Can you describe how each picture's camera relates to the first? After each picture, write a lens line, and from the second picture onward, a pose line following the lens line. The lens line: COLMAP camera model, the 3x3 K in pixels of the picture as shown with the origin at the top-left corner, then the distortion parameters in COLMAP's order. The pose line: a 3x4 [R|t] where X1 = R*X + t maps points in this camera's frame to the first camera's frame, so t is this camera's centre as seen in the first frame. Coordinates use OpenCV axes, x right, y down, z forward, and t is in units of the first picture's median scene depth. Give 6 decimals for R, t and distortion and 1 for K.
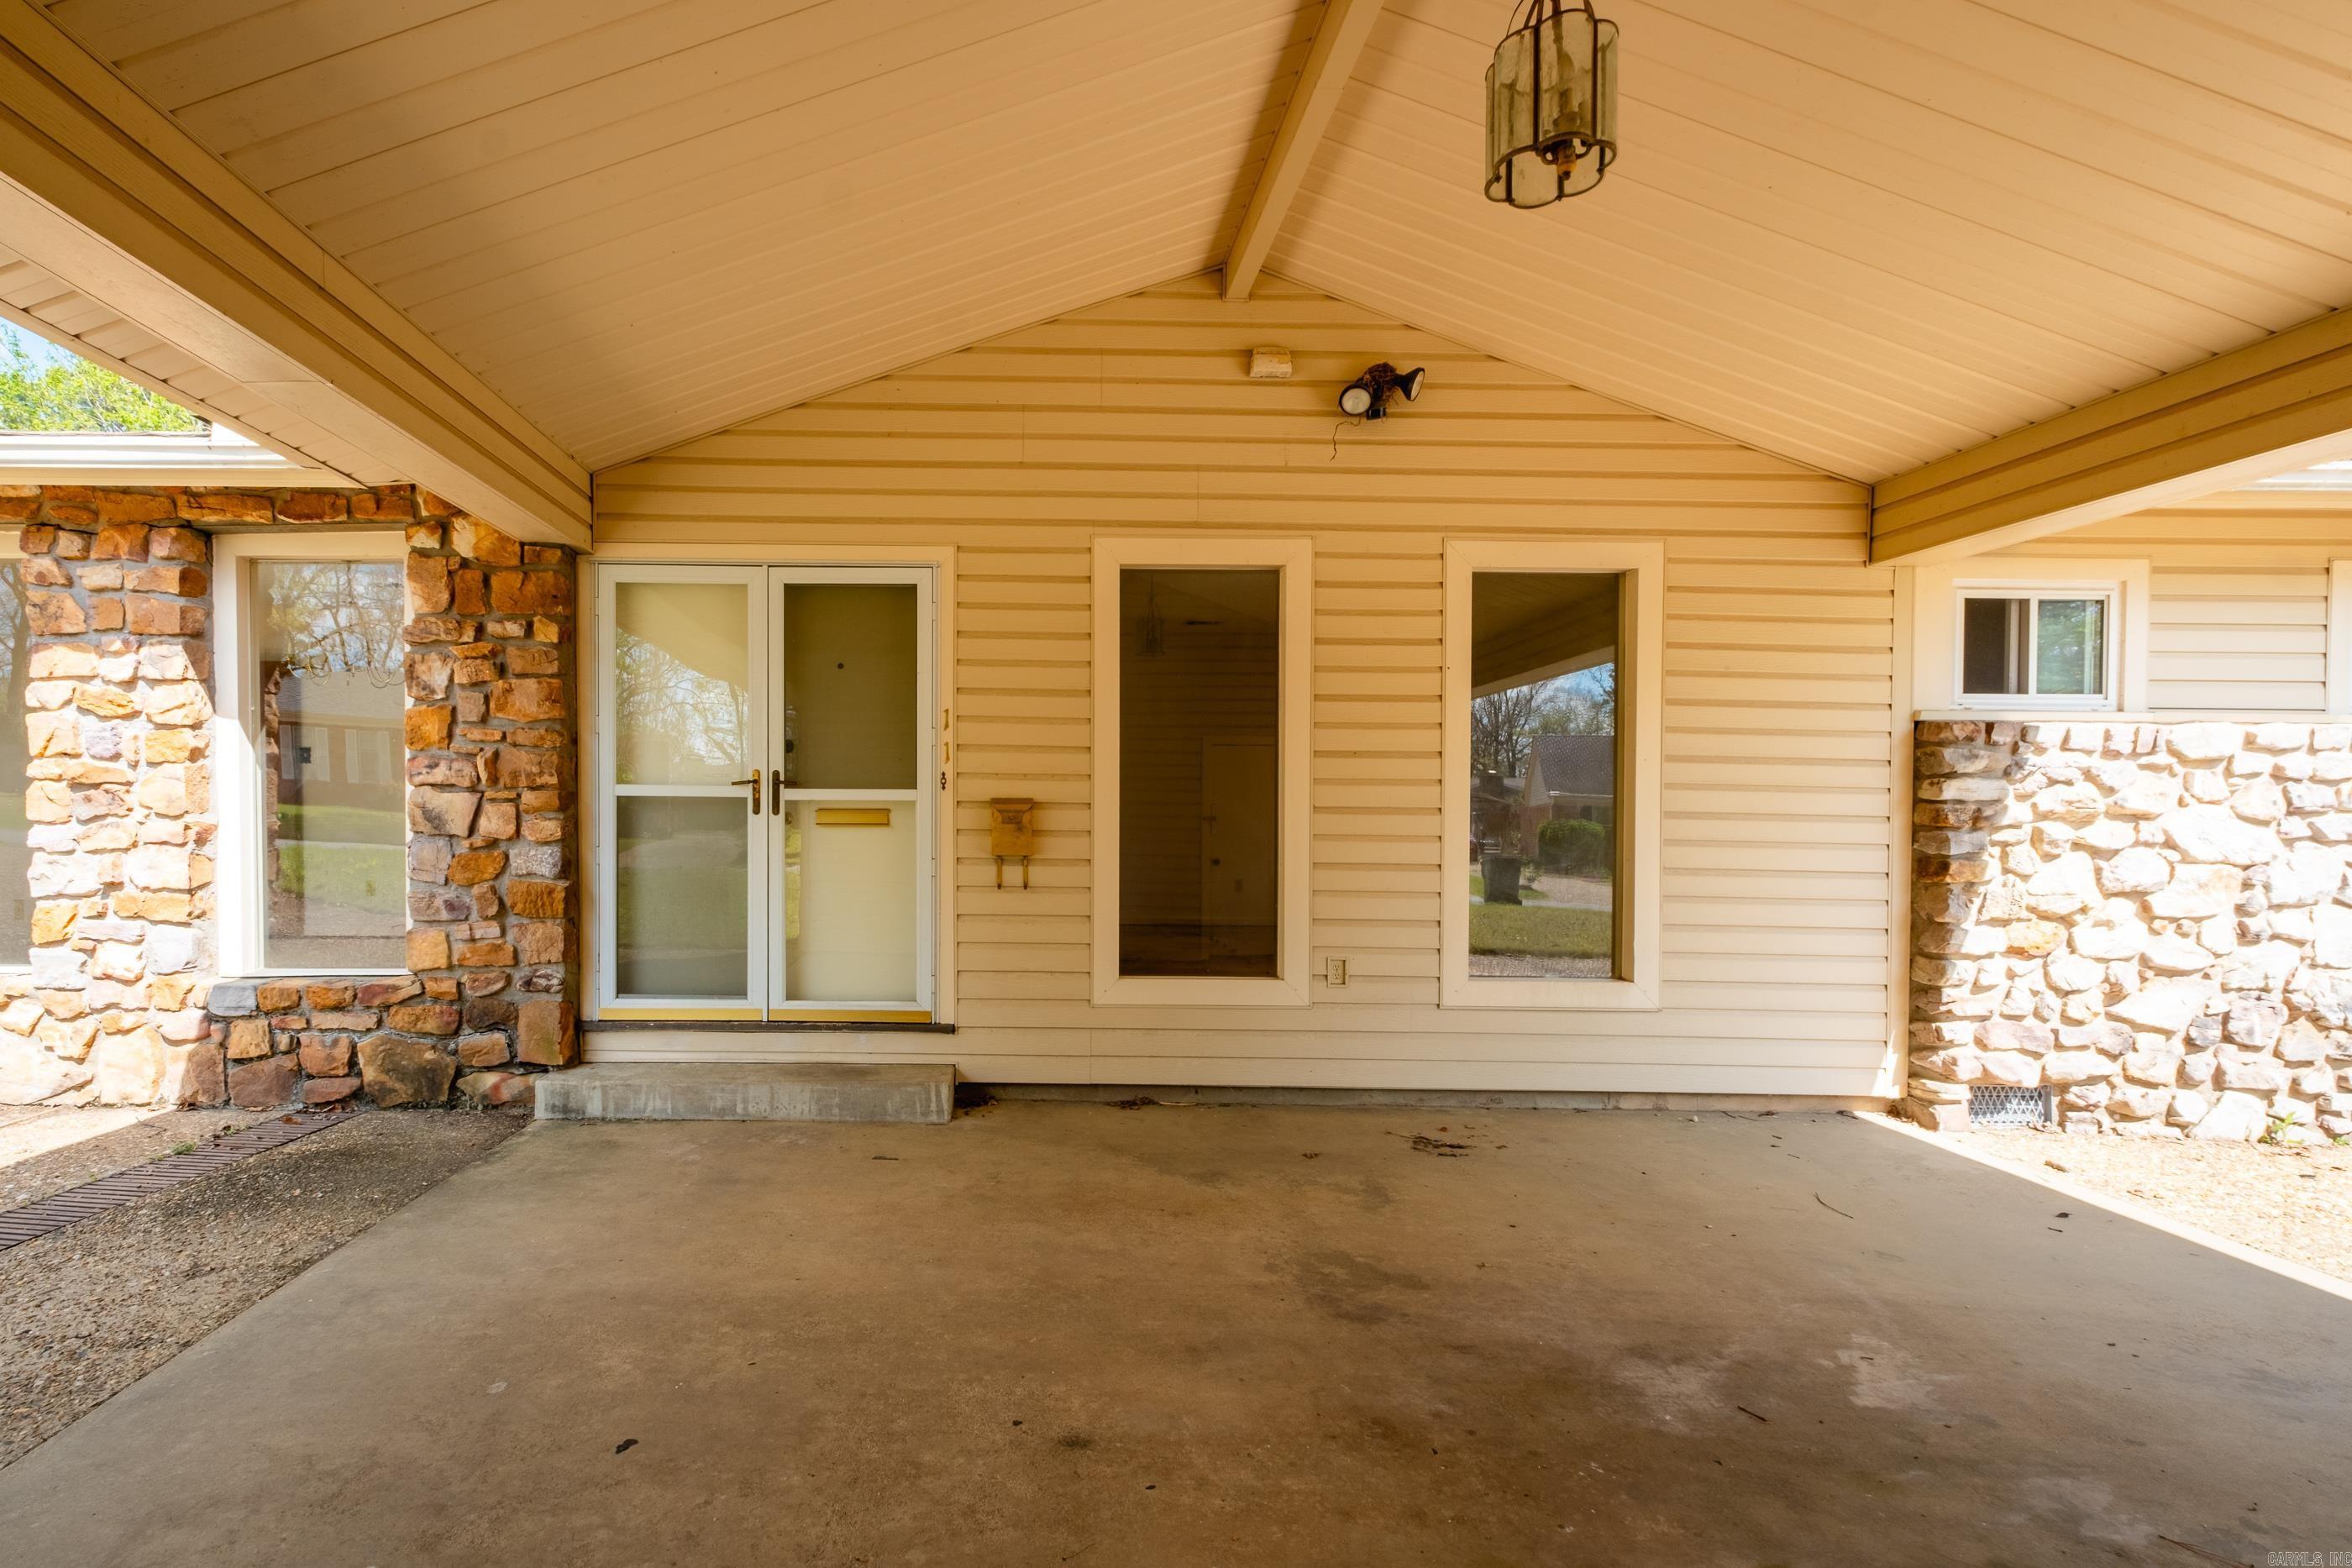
lens RADIAL K [[1039.5, 0, 1169.5], [0, 1039.5, 852.8], [0, 0, 1]] dist [0.004966, -0.004489]
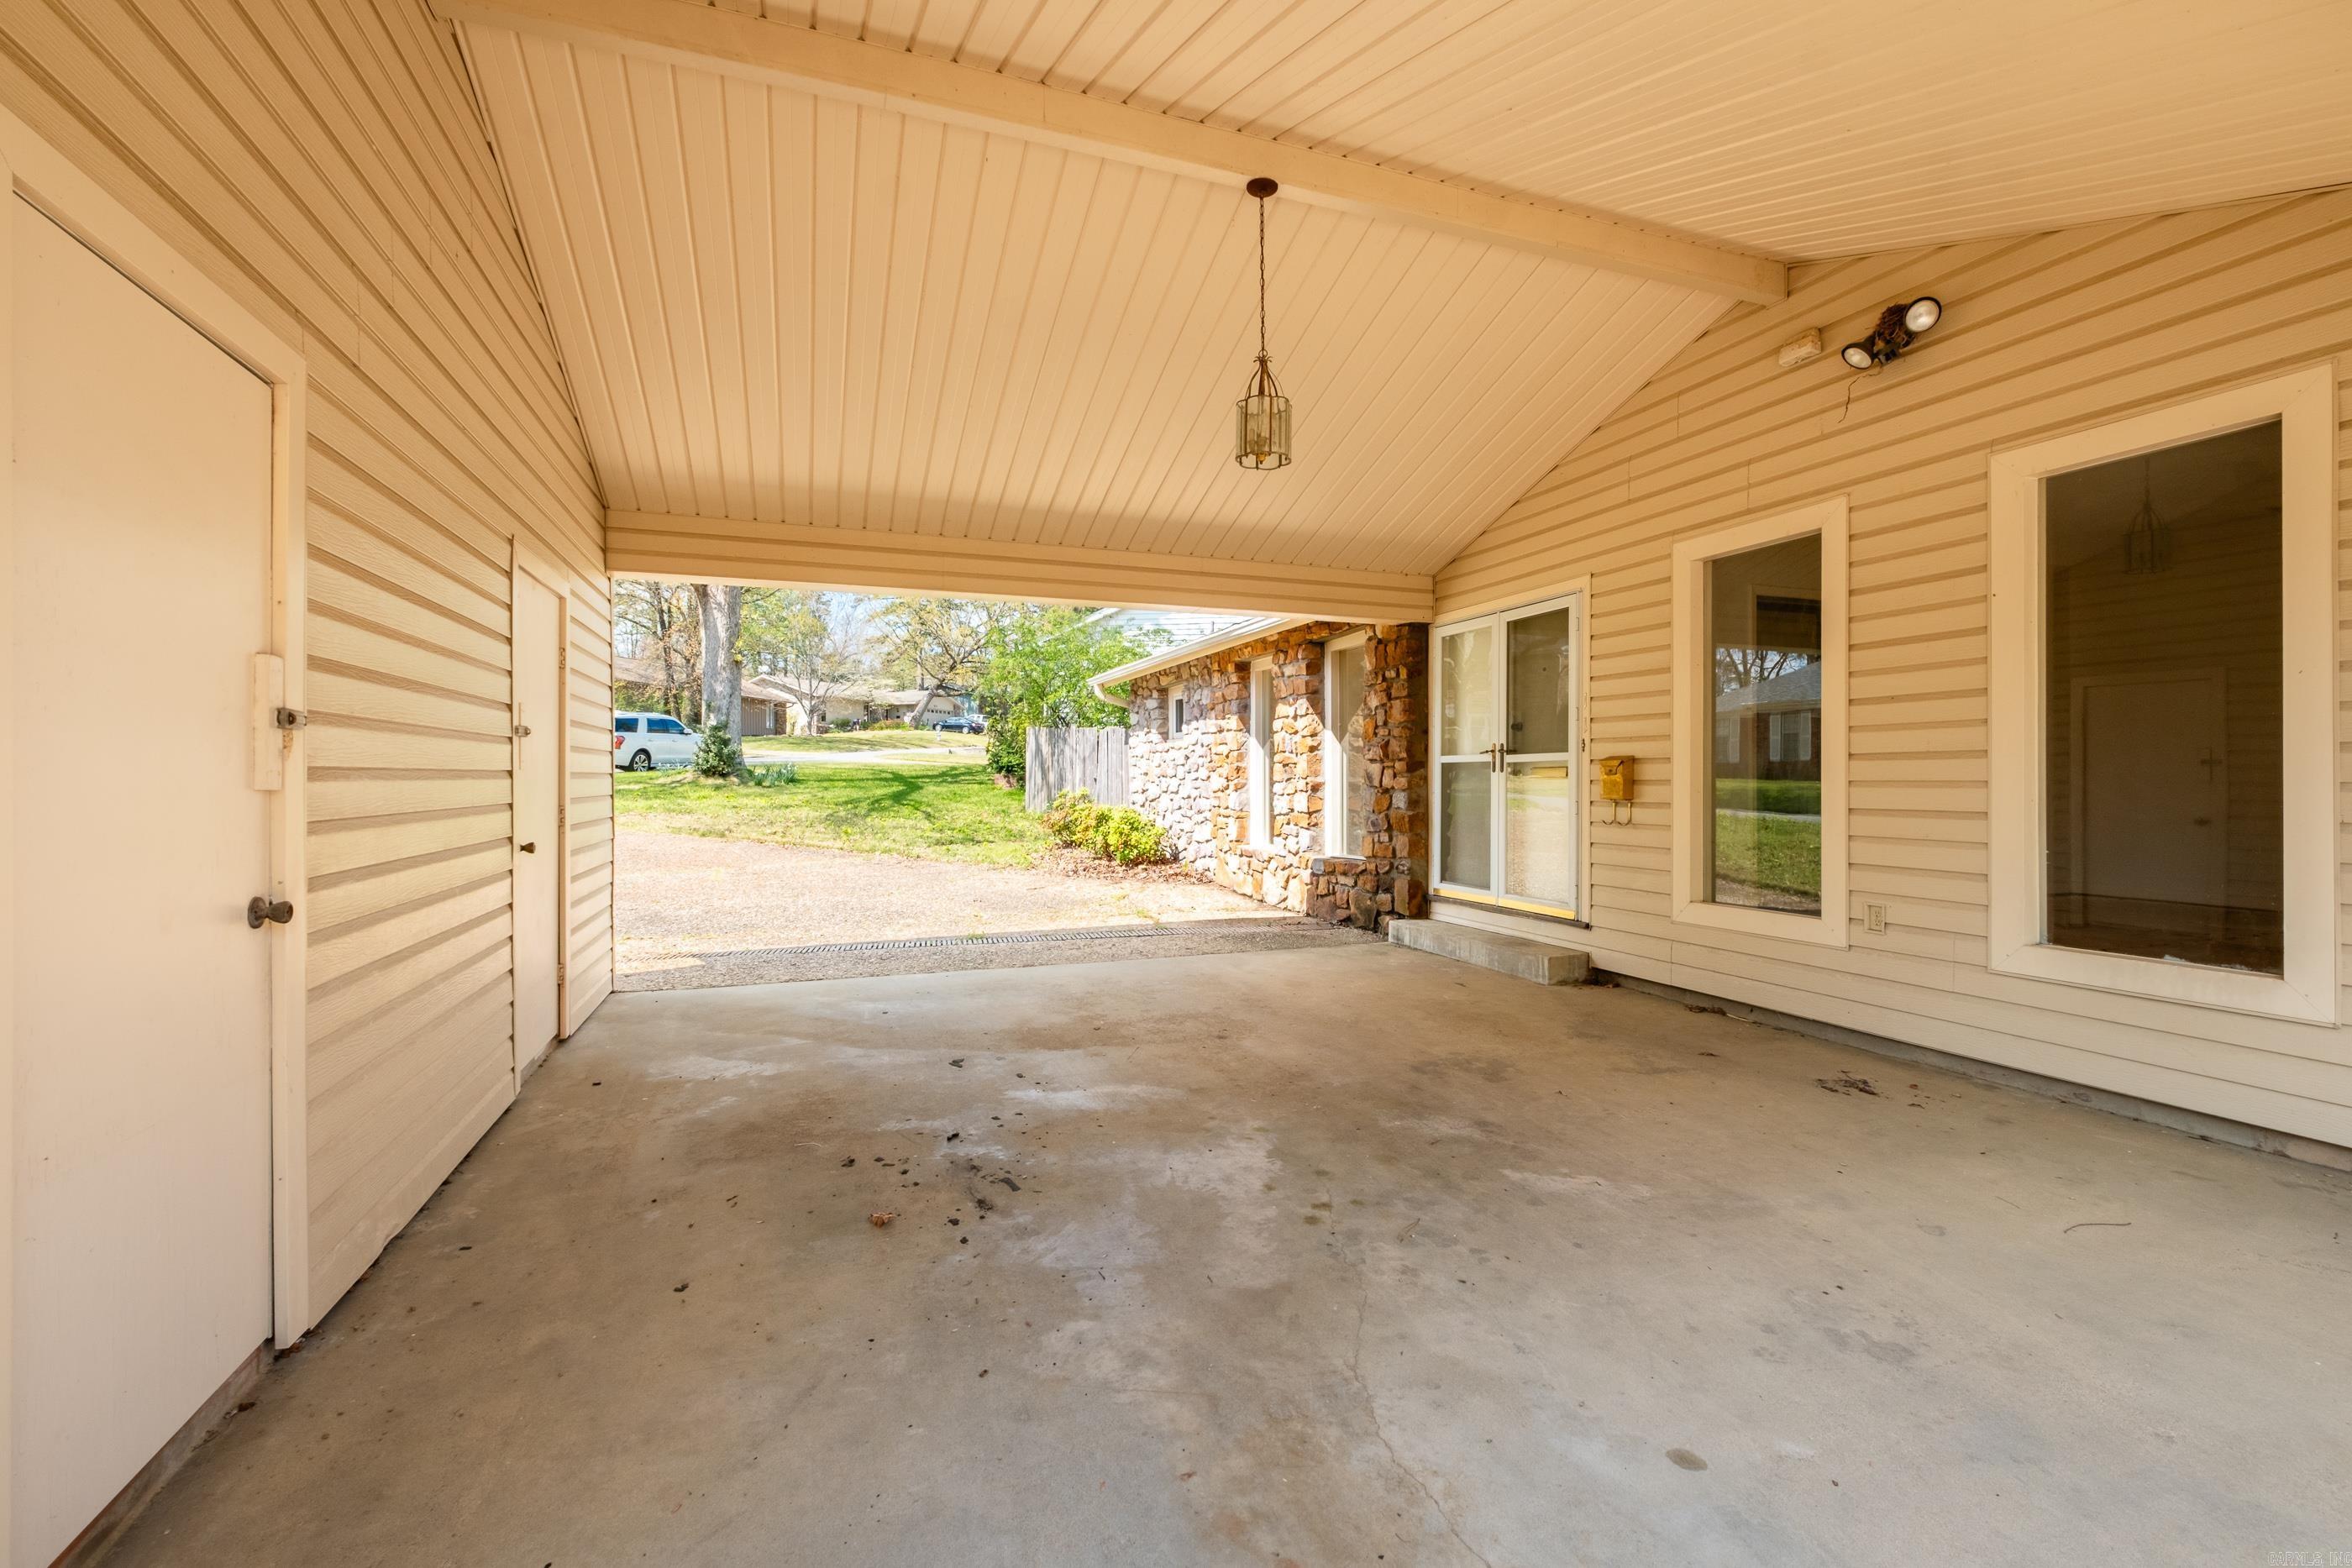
lens RADIAL K [[1039.5, 0, 1213.6], [0, 1039.5, 776.5], [0, 0, 1]] dist [0.004966, -0.004489]
pose [[0.363325, -0.014917, -0.931543, 0.952271], [-0.012371, 0.999706, -0.020834, 0.007974], [0.931580, 0.019093, 0.363034, 0.044749]]
